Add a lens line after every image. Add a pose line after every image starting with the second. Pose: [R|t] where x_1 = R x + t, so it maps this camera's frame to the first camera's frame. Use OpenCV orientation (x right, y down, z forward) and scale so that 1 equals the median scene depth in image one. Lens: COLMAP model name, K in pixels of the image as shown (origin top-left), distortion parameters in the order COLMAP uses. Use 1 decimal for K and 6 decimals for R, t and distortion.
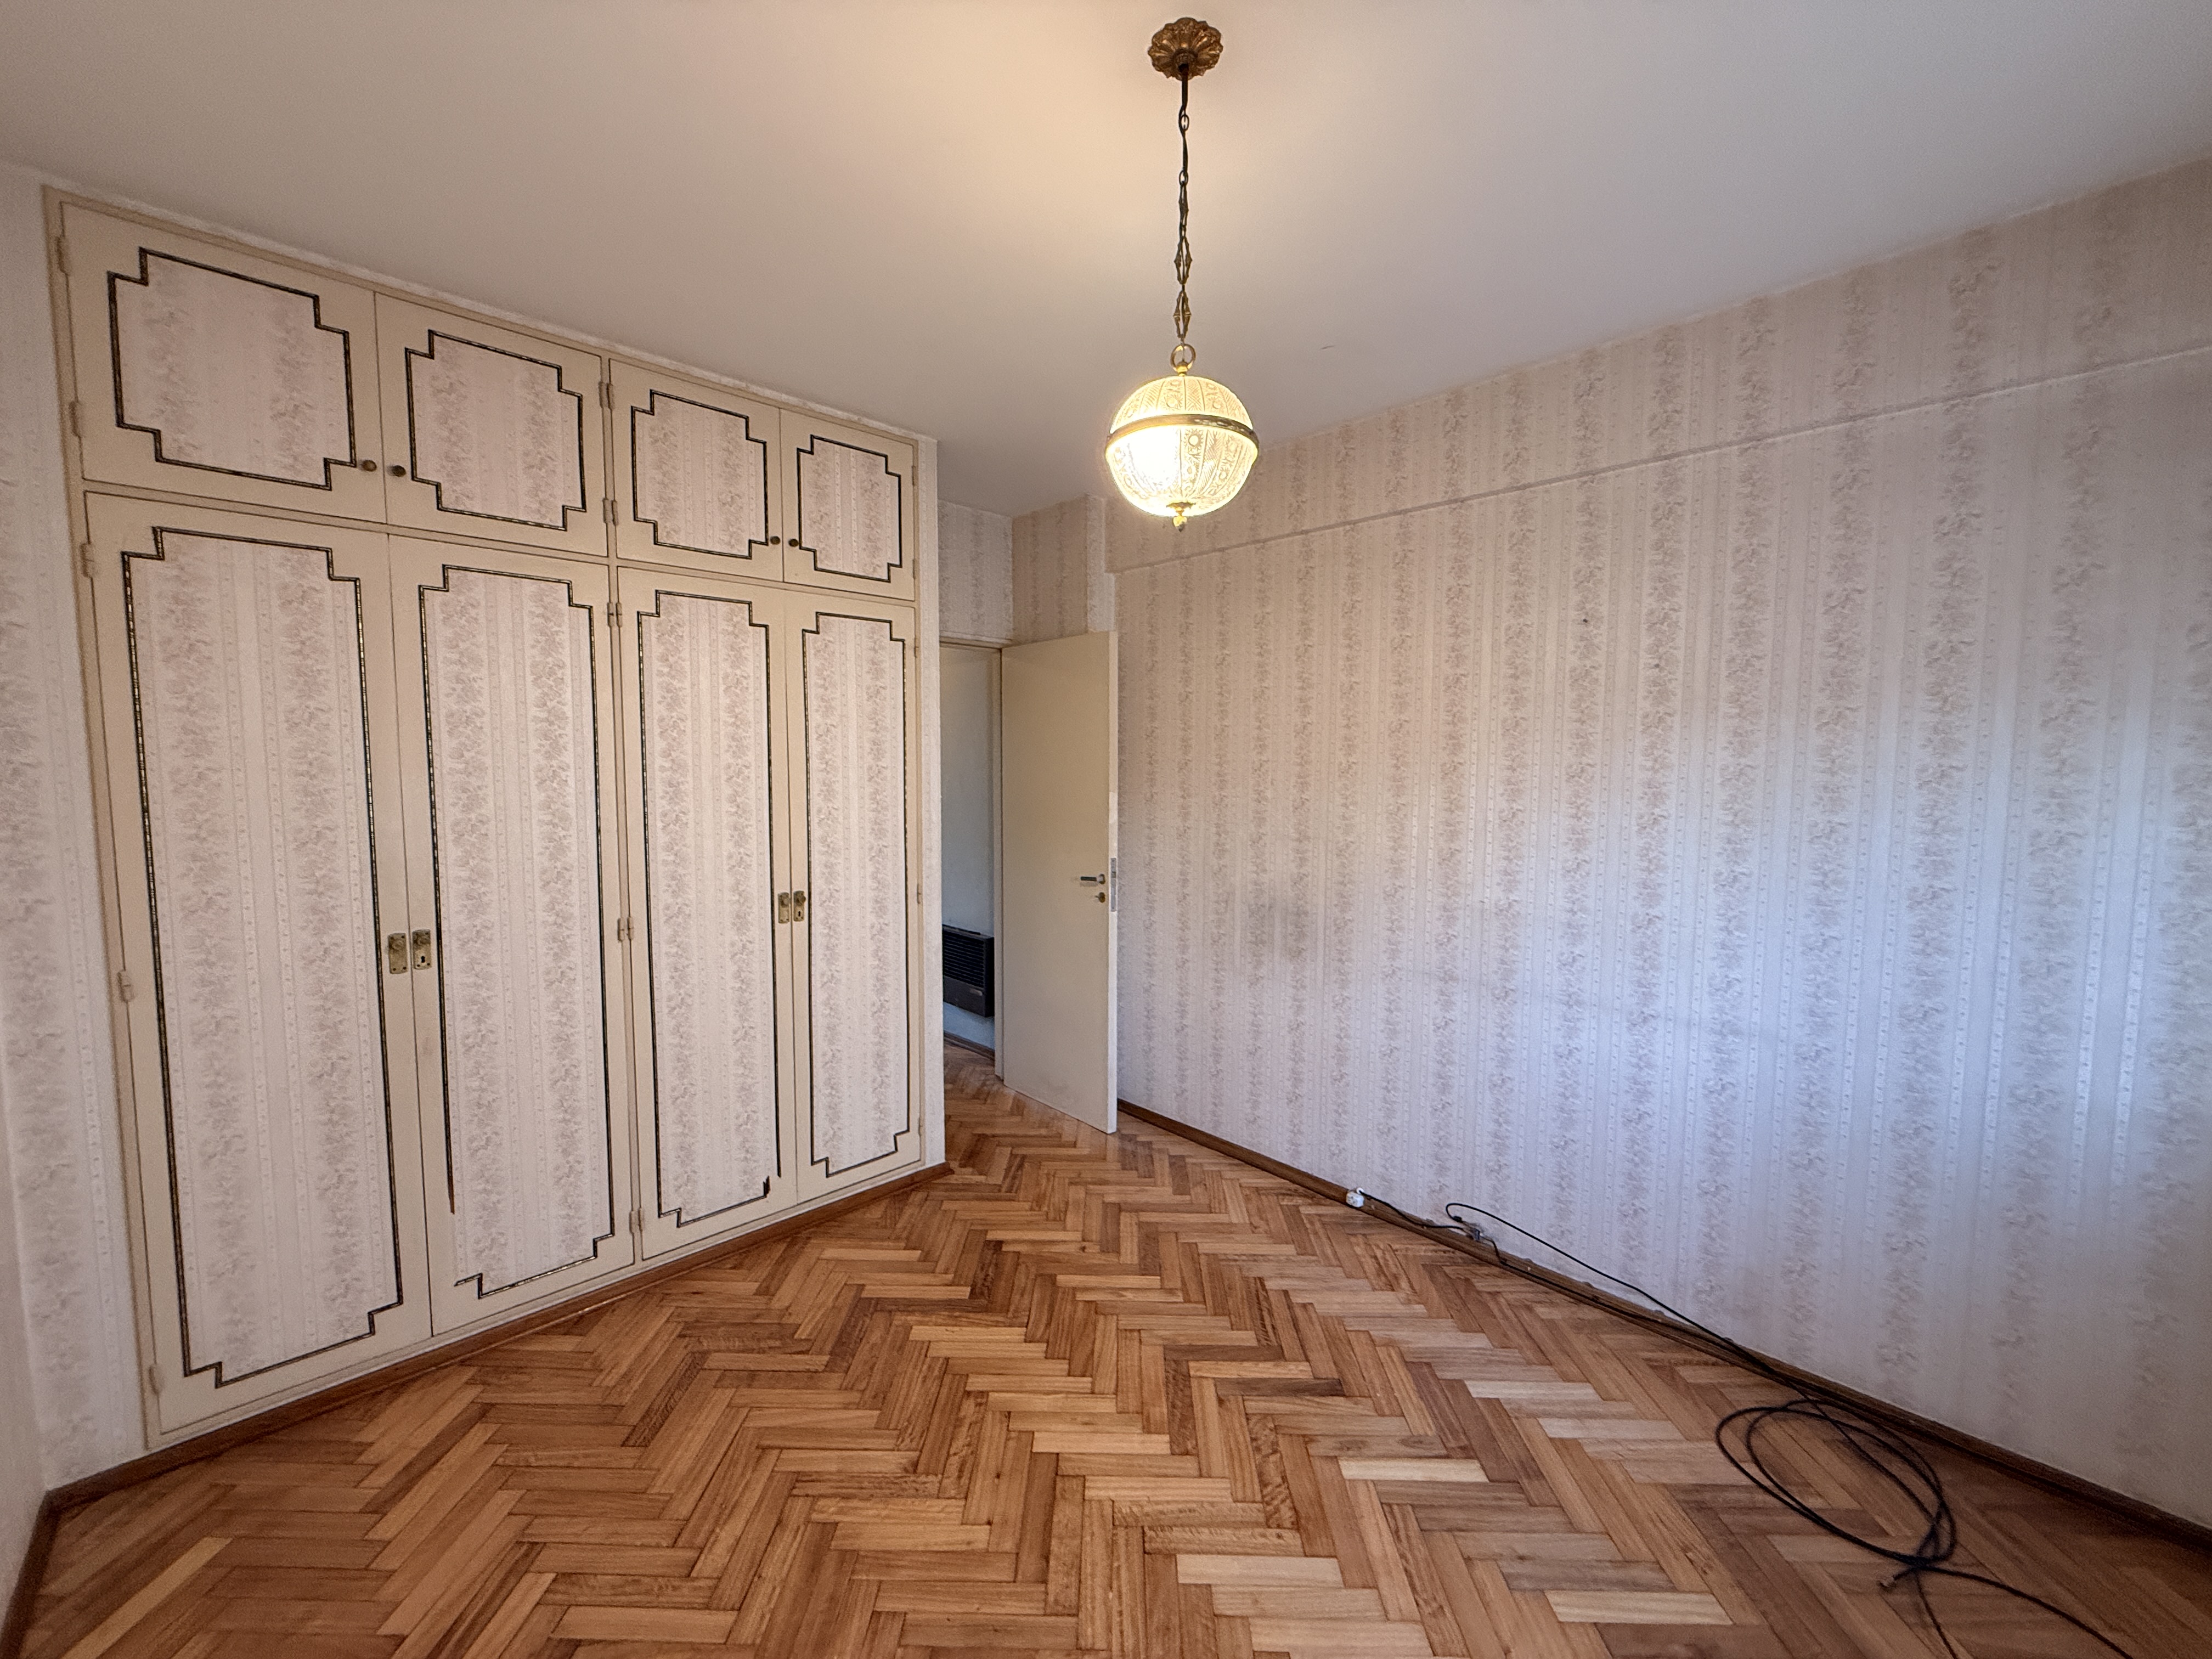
lens RADIAL K [[882.0, 0, 1103.1], [0, 882.0, 821.8], [0, 0, 1]] dist [-0.001415, 0.000195]
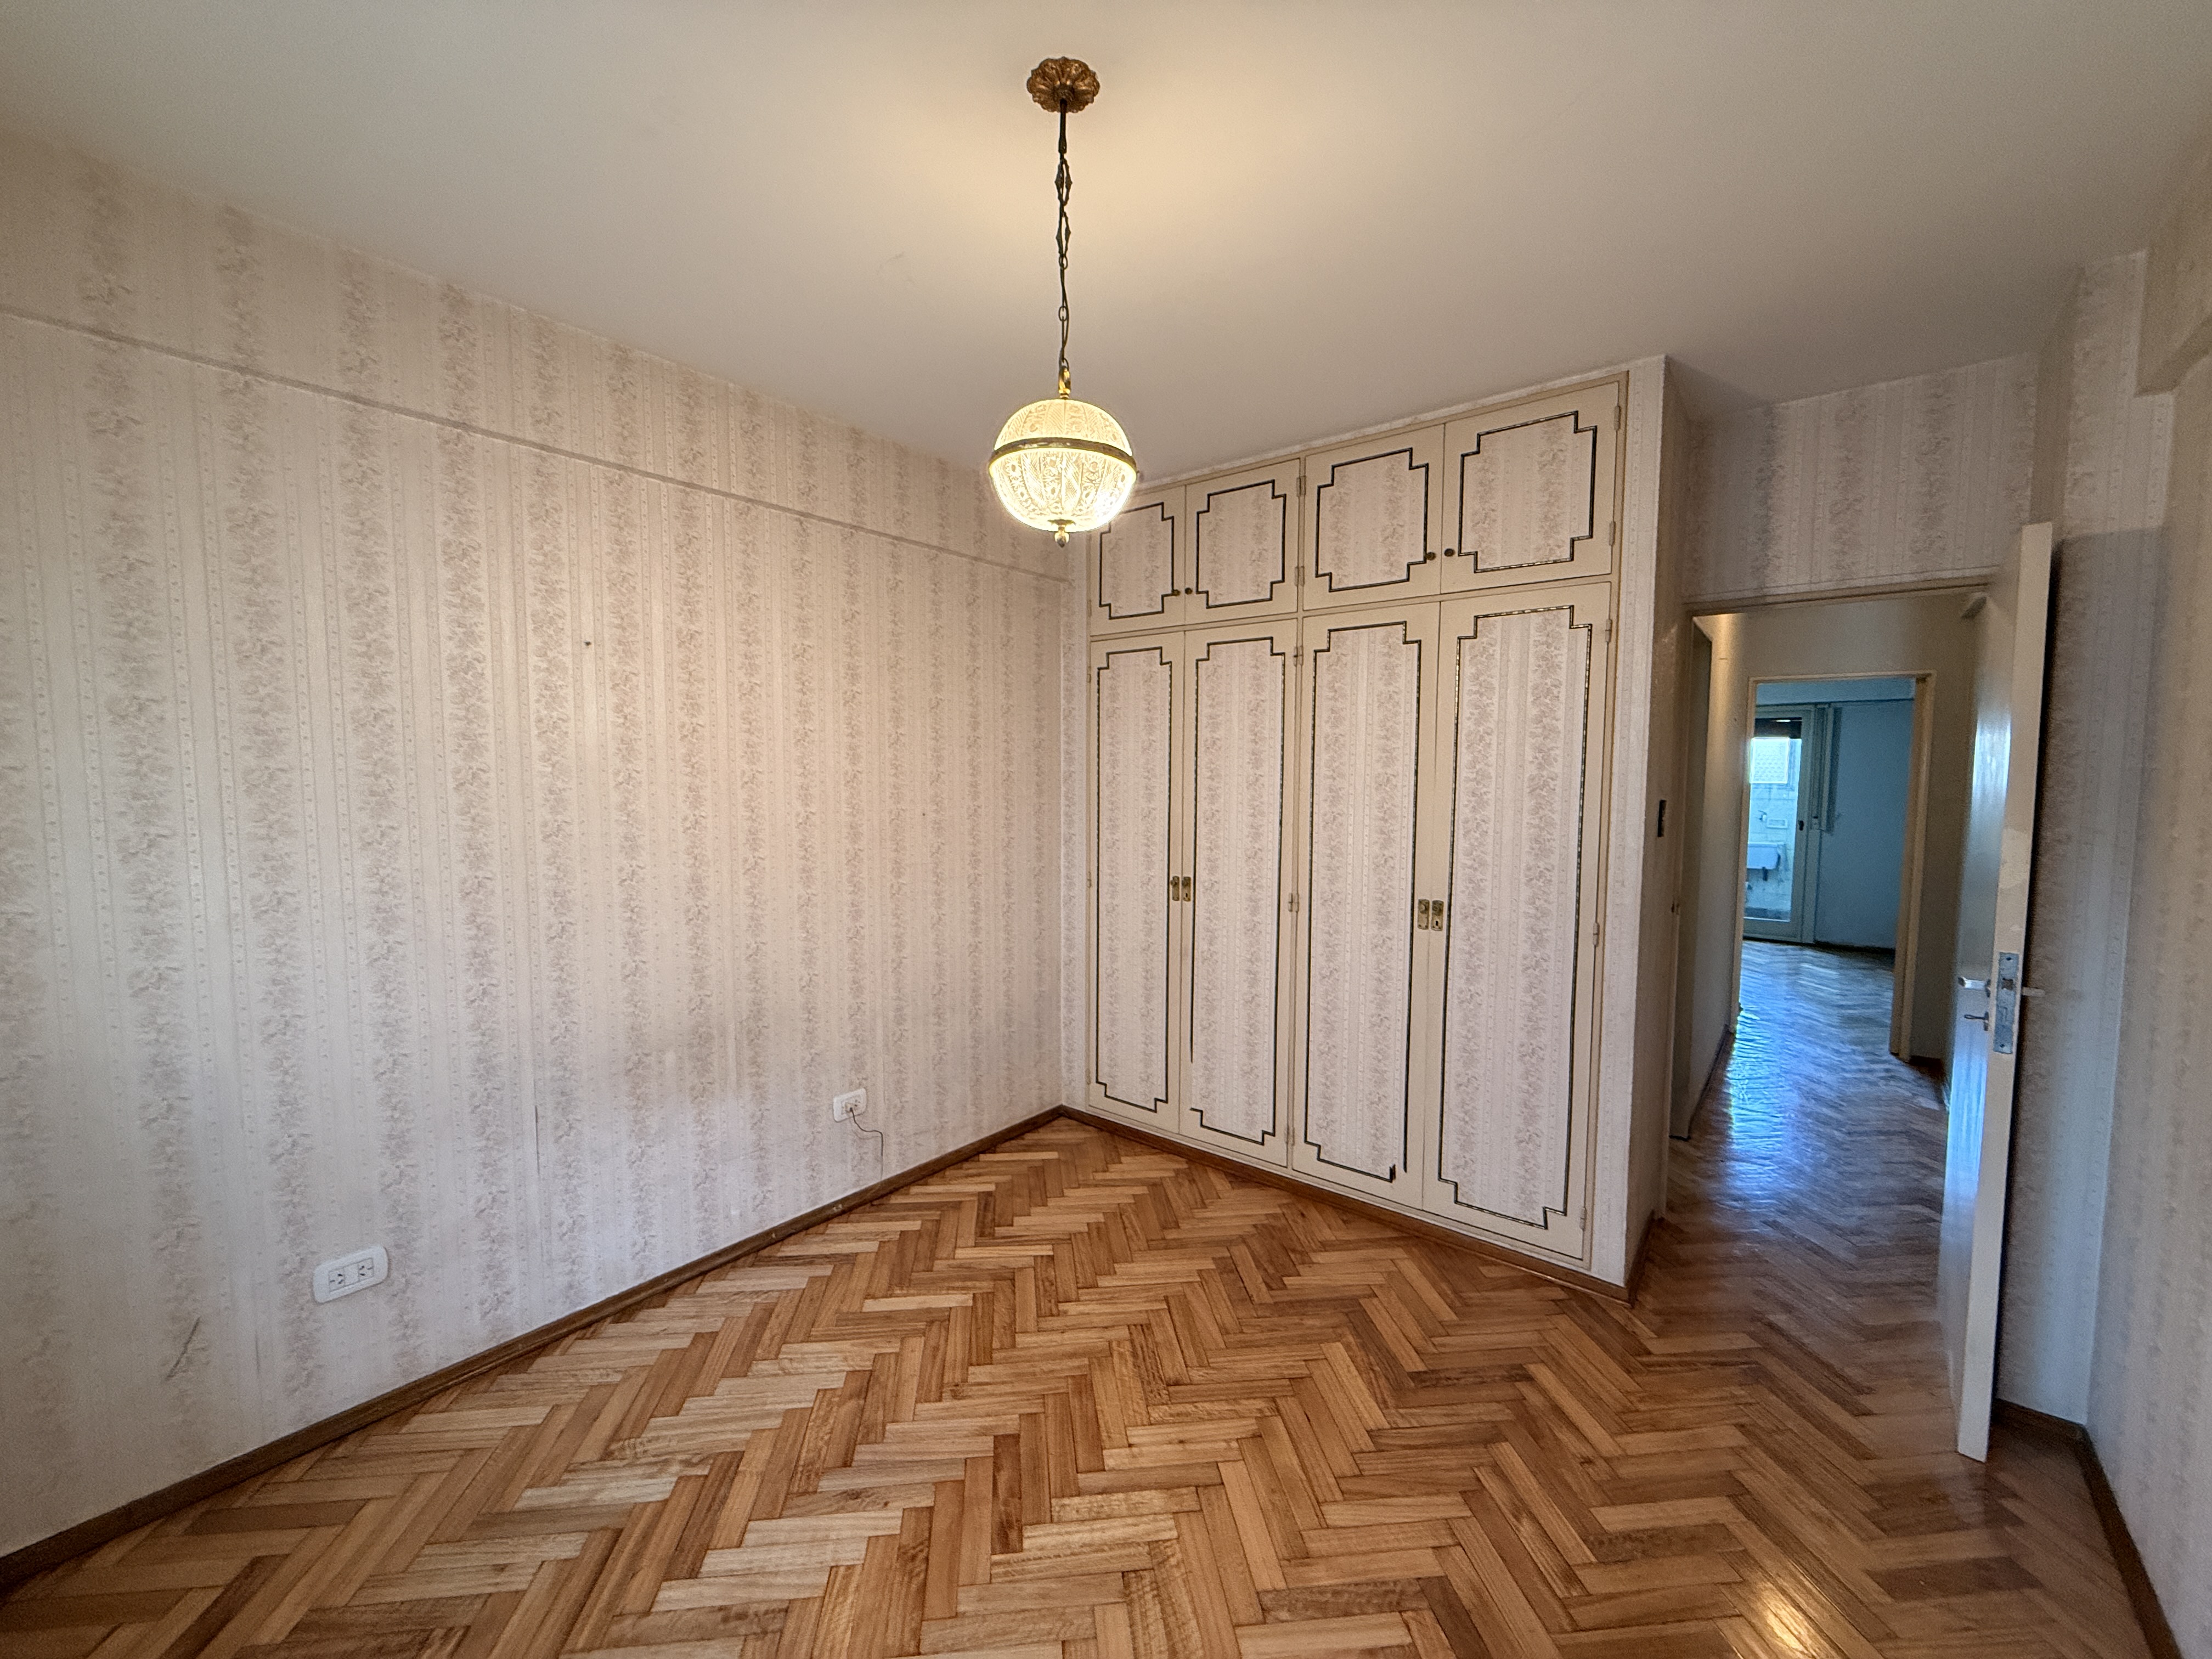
lens RADIAL K [[876.6, 0, 1099.2], [0, 876.6, 827.9], [0, 0, 1]] dist [-0.000449, 0.000531]
pose [[0.124857, 0.059123, -0.990412, 0.677971], [-0.075306, 0.995908, 0.049958, -0.027996], [0.989313, 0.068347, 0.128799, 0.561423]]
